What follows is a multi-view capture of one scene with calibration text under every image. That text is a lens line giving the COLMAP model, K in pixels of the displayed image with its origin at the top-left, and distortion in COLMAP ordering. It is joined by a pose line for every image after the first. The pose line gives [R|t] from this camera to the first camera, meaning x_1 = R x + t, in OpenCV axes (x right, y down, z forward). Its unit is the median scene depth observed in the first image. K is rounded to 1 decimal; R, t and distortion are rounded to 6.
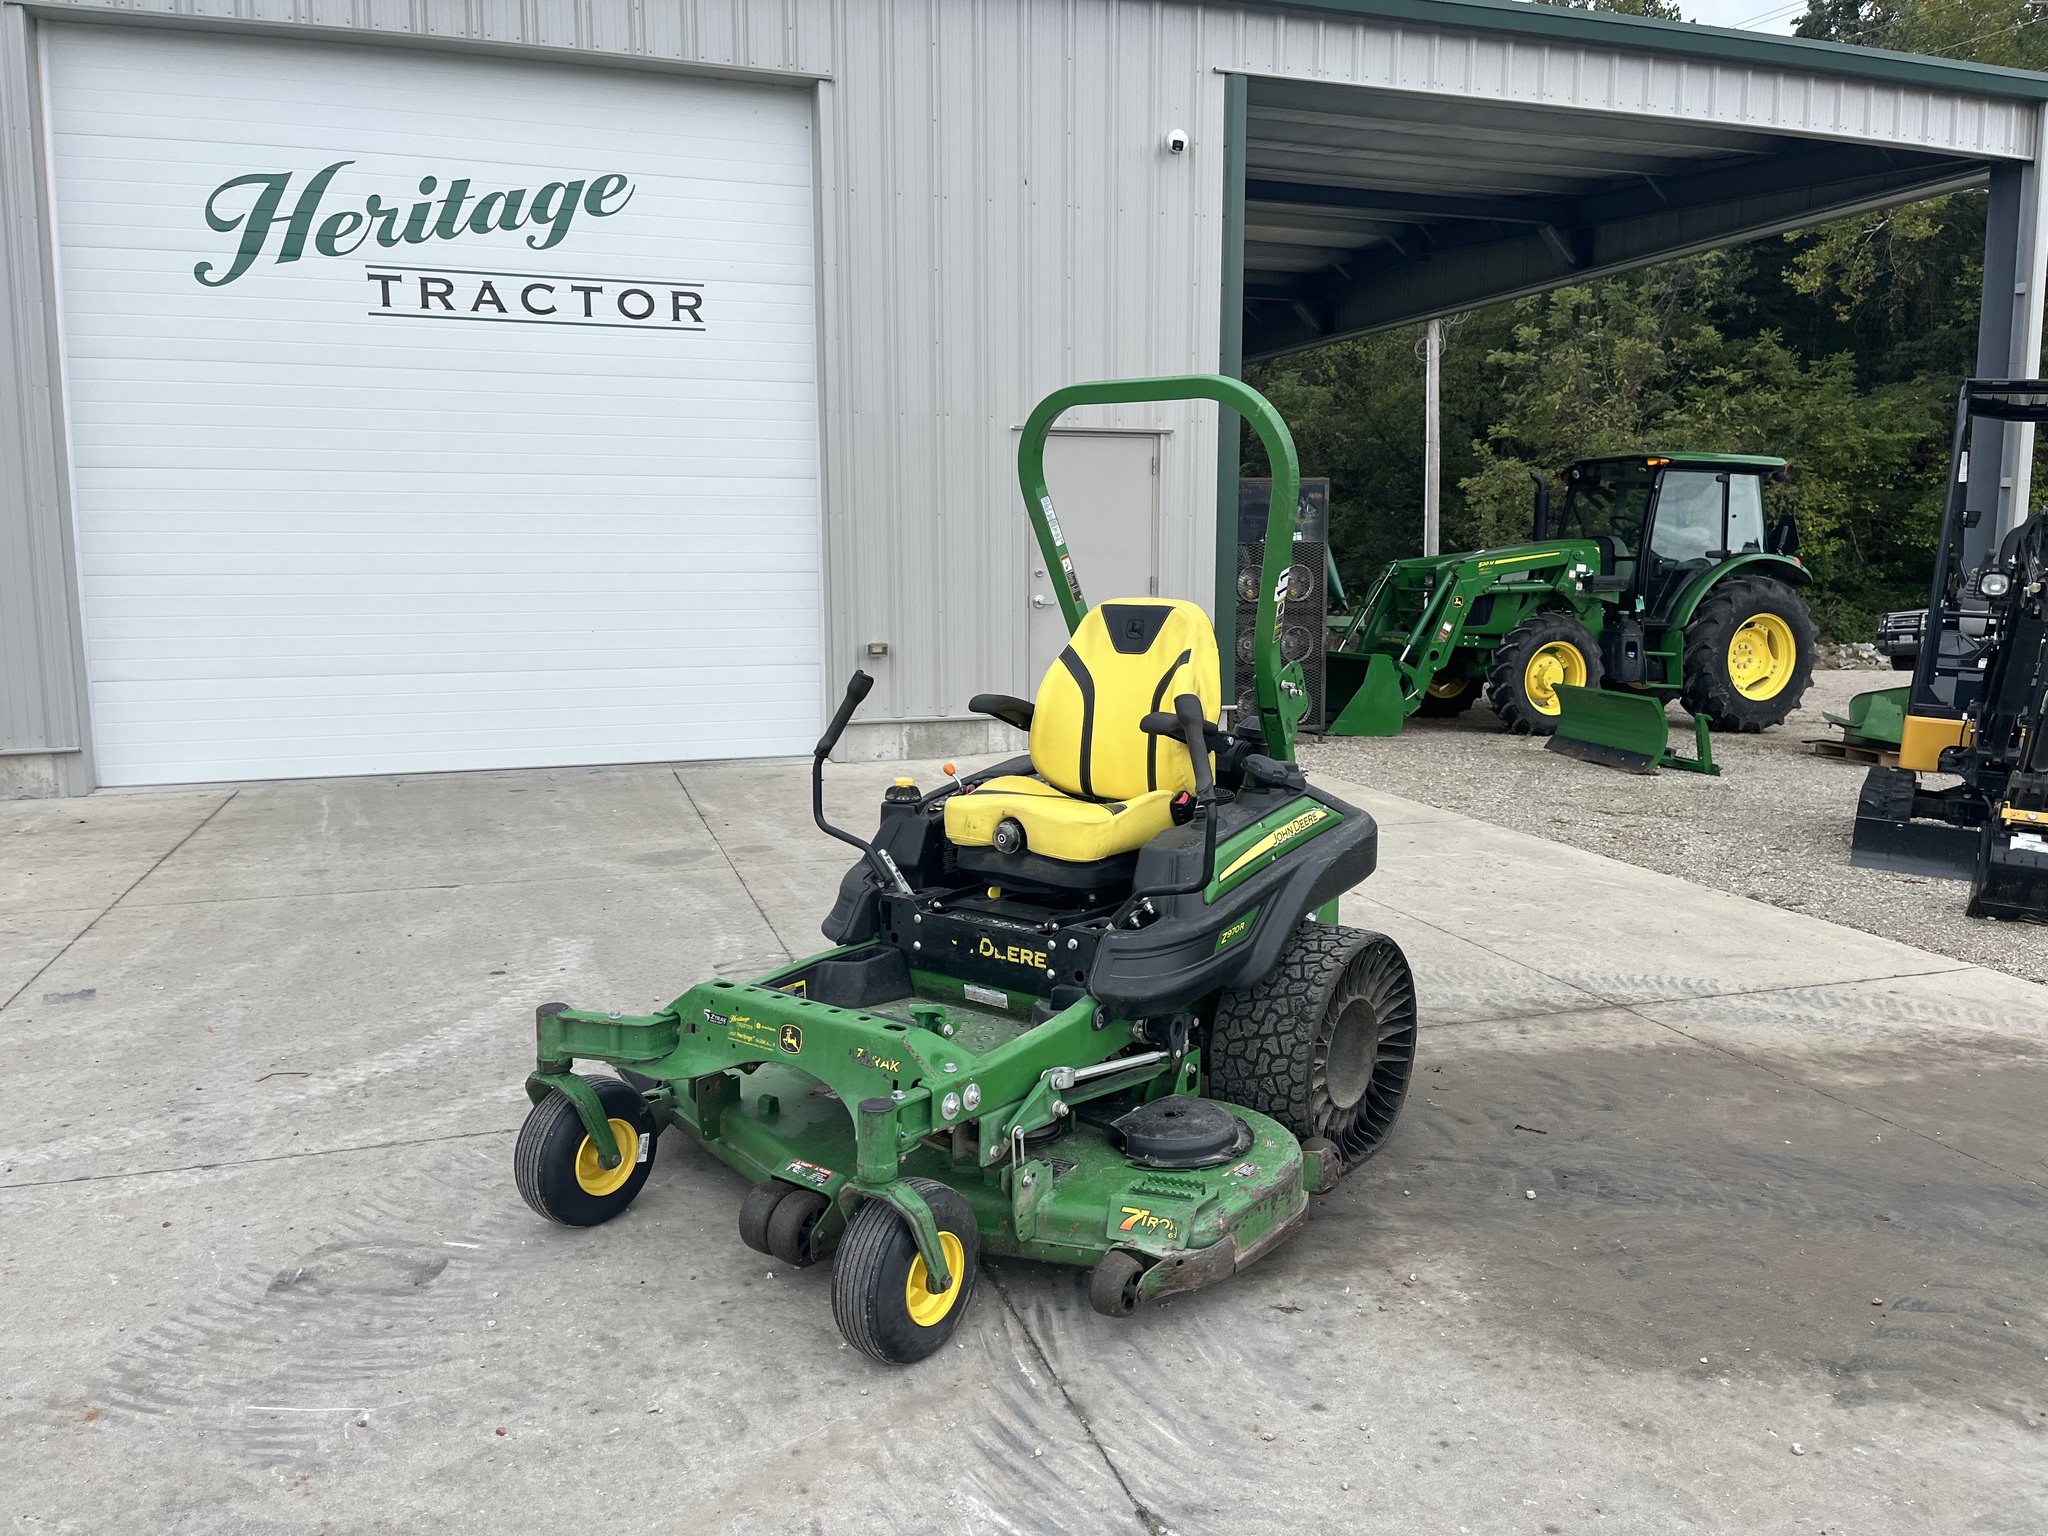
lens RADIAL K [[1550.9, 0, 1042.1], [0, 1550.9, 772.6], [0, 0, 1]] dist [0.070189, -0.092559]
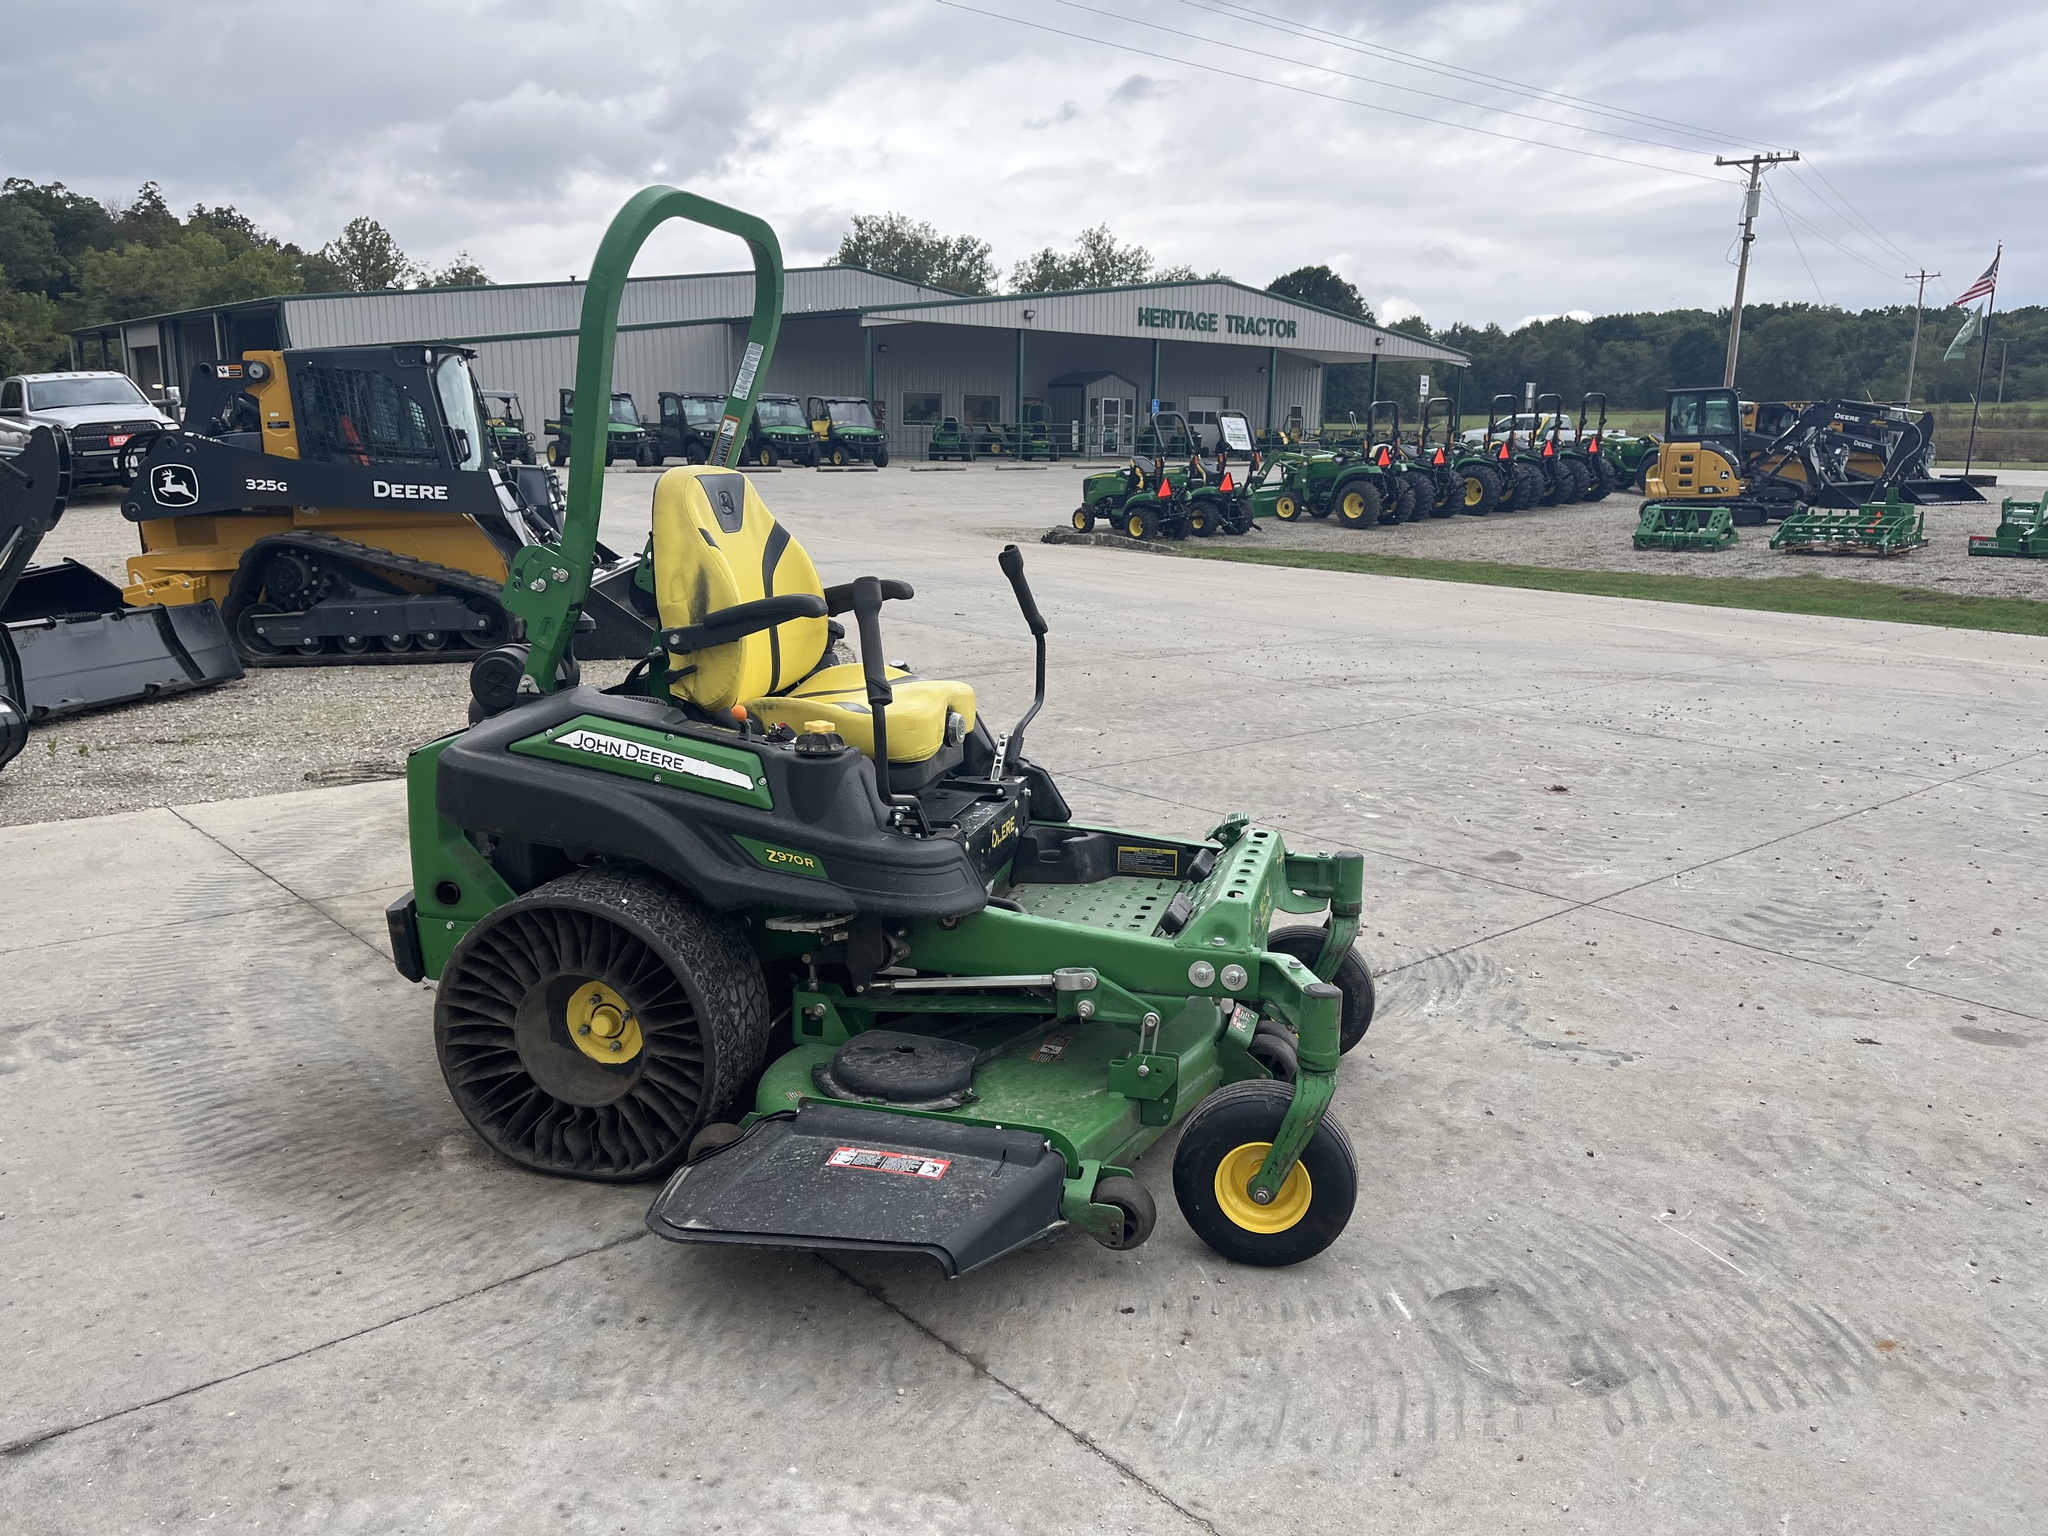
lens RADIAL K [[1550.9, 0, 1043.0], [0, 1550.9, 767.8], [0, 0, 1]] dist [0.070189, -0.092559]
pose [[-0.394932, -0.201780, 0.896278, -0.682491], [0.114907, 0.957072, 0.266099, -0.136796], [-0.911496, 0.208080, -0.354793, 0.993846]]
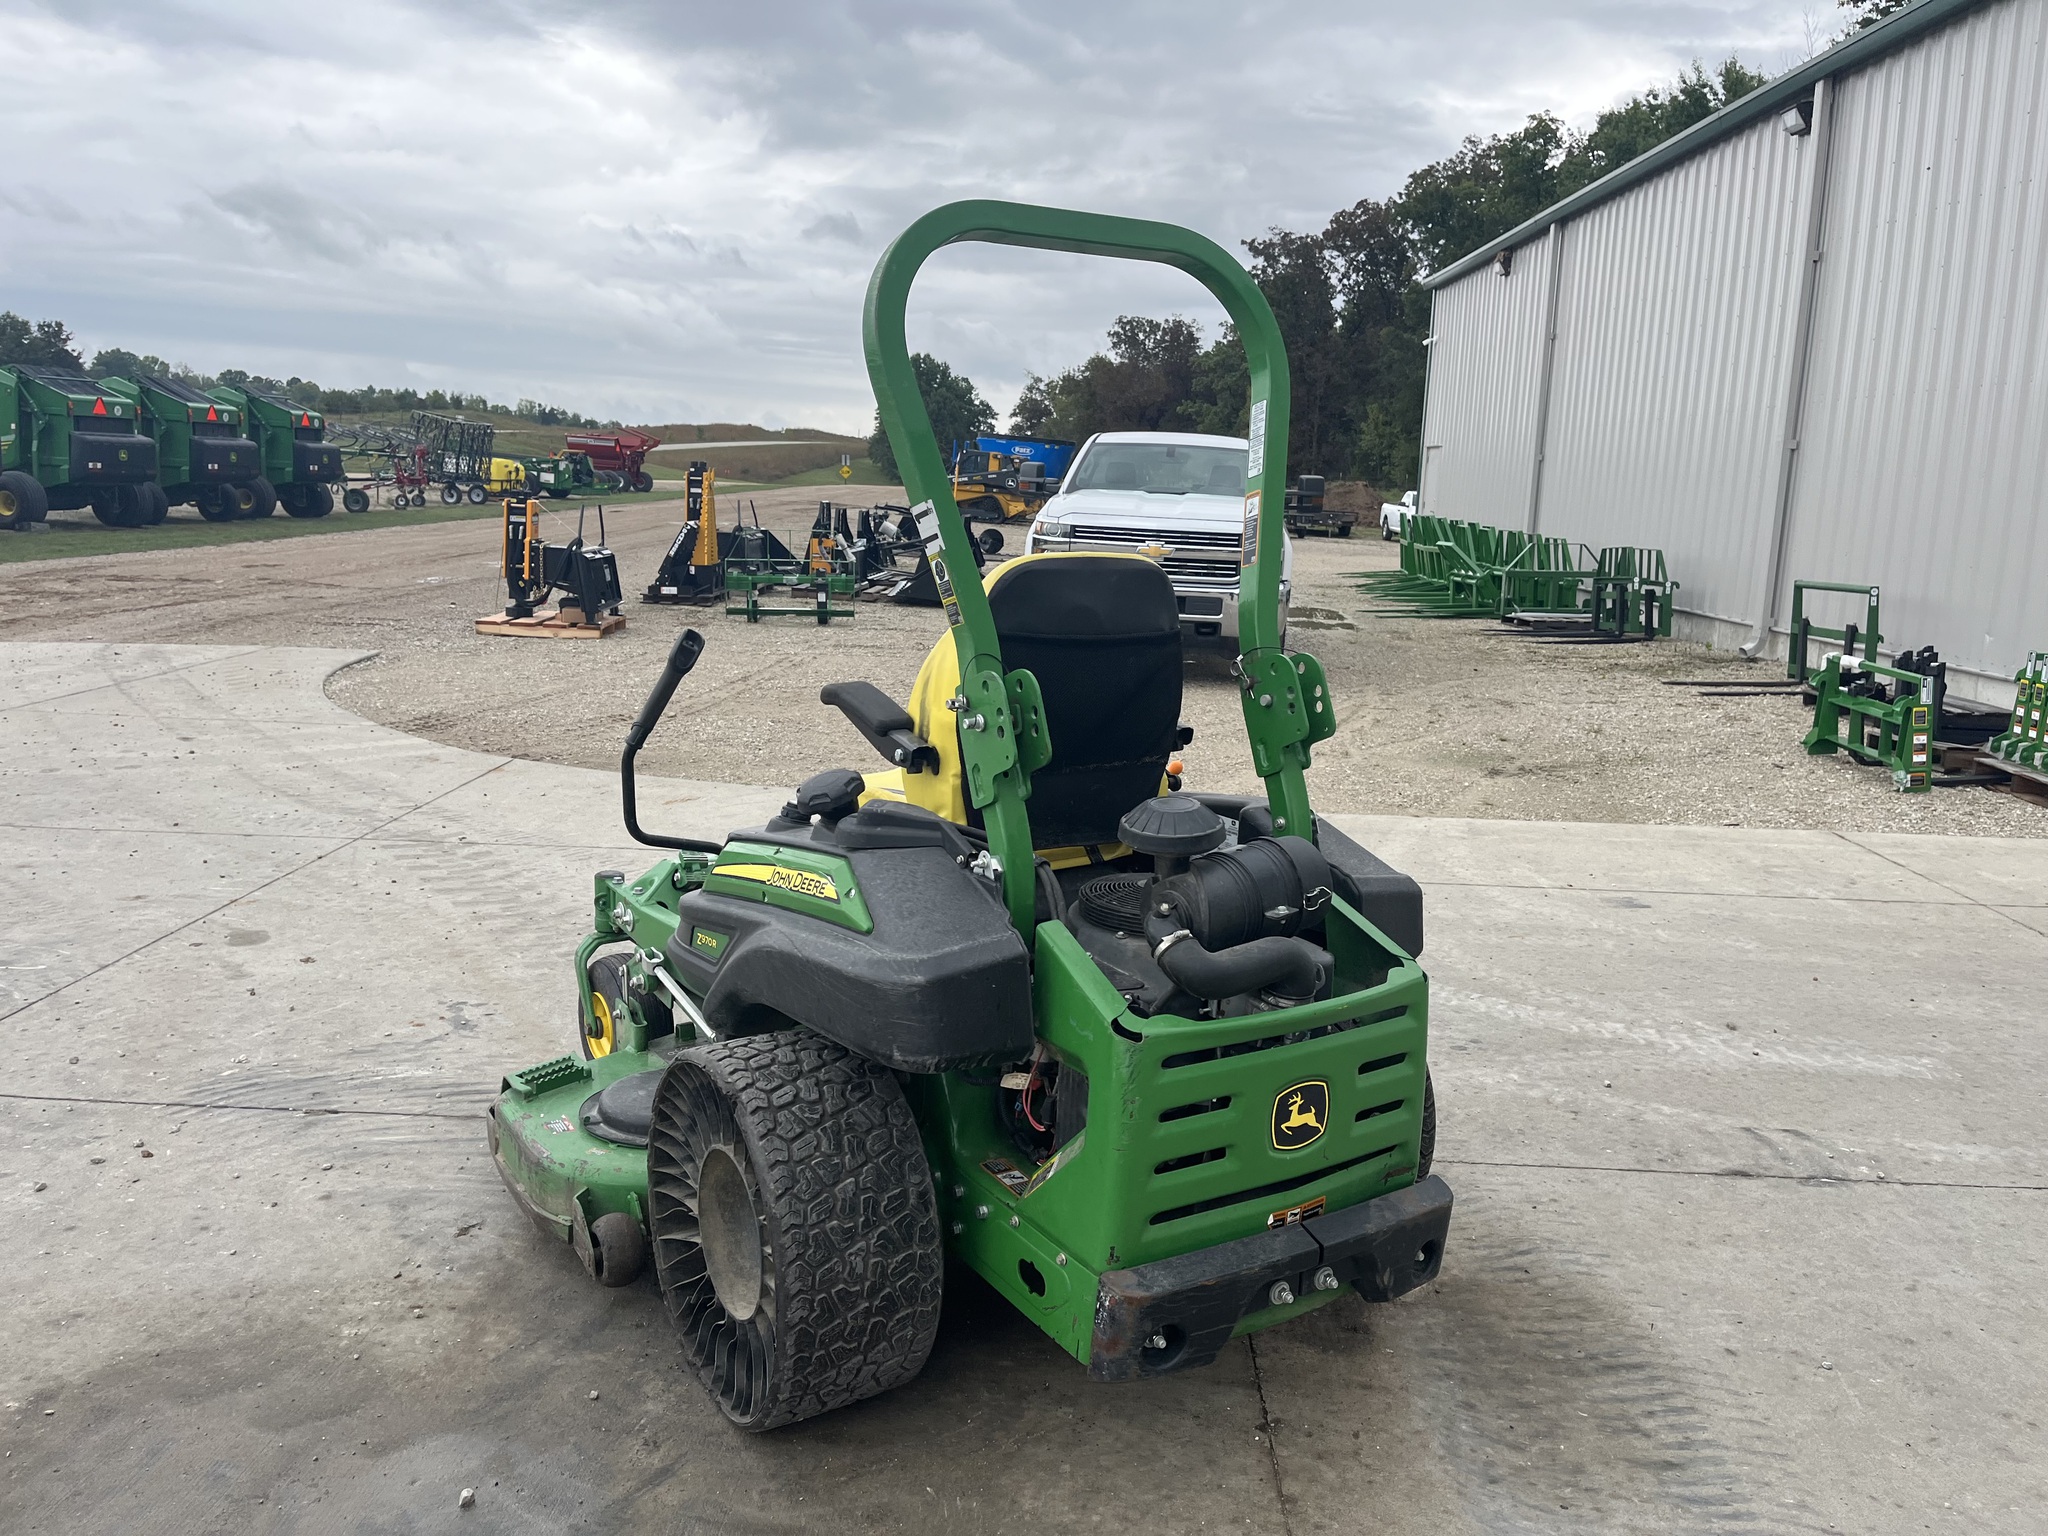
lens RADIAL K [[1550.9, 0, 1038.1], [0, 1550.9, 756.3], [0, 0, 1]] dist [0.070189, -0.092559]
pose [[-0.346944, 0.154021, -0.925153, 0.589992], [-0.170276, 0.959686, 0.223626, -0.147523], [0.922299, 0.235117, -0.306732, 1.025641]]
